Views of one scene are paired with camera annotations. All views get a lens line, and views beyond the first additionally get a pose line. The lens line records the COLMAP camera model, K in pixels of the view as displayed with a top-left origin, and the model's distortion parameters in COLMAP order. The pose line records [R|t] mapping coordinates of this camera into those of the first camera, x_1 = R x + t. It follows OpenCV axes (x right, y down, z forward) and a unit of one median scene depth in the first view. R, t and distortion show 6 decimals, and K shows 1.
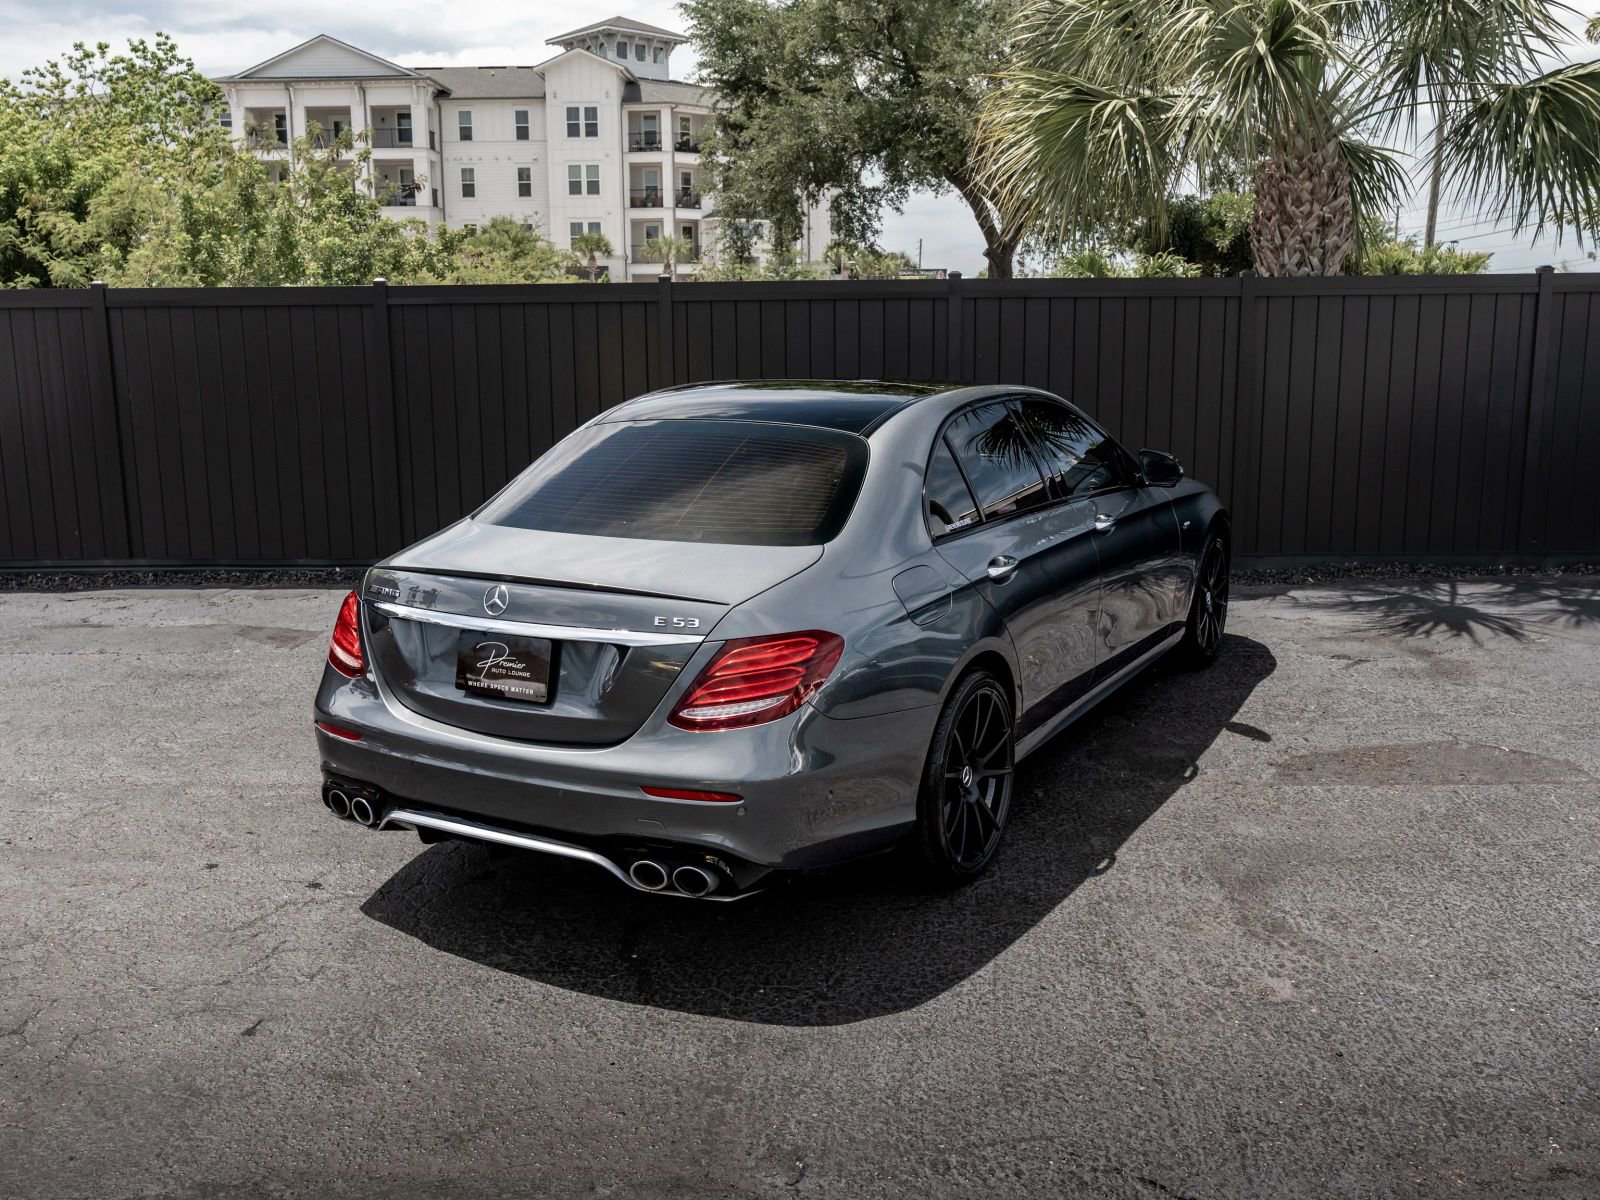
lens RADIAL K [[1457.0, 0, 802.9], [0, 1457.0, 600.3], [0, 0, 1]] dist [-0.000357, -0.012109]
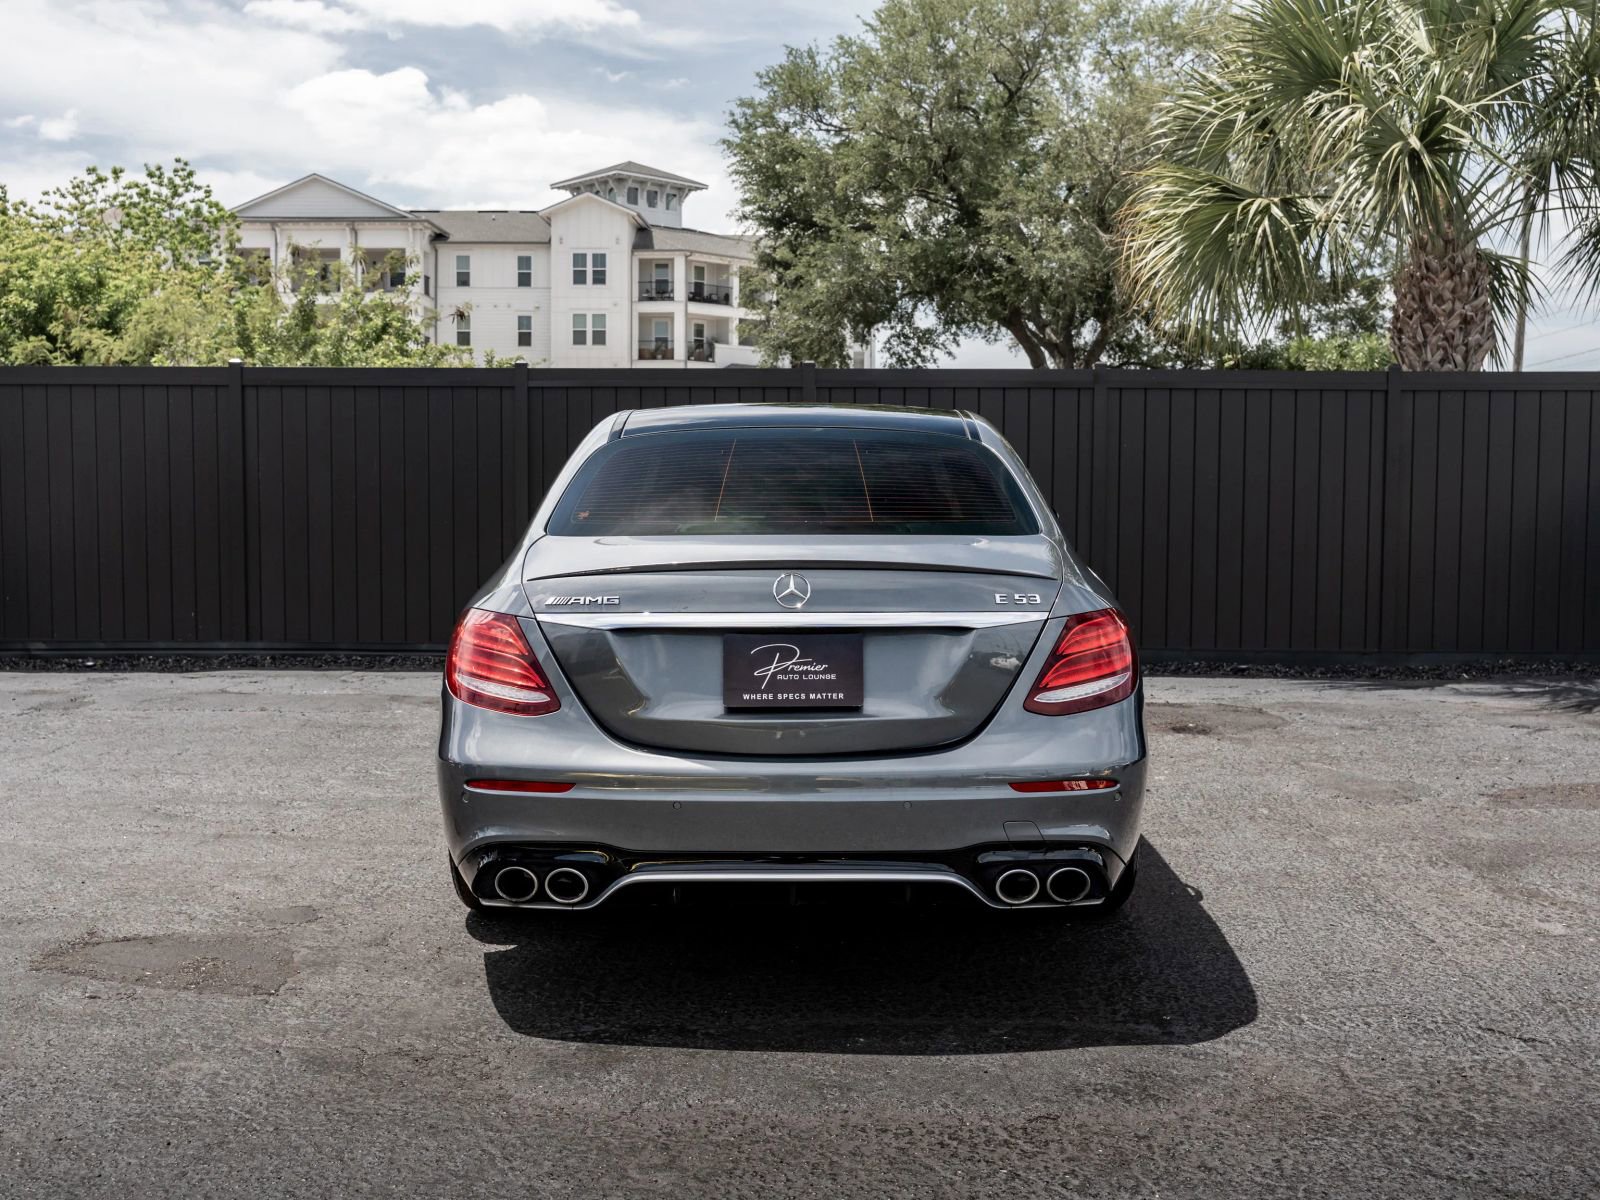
lens RADIAL K [[1635.3, 0, 819.4], [0, 1635.3, 598.3], [0, 0, 1]] dist [-0.004157, 0.004807]
pose [[0.999872, 0.014178, 0.007411, -0.089853], [-0.013144, 0.992116, -0.124632, 0.073693], [-0.009120, 0.124519, 0.992175, -0.086438]]
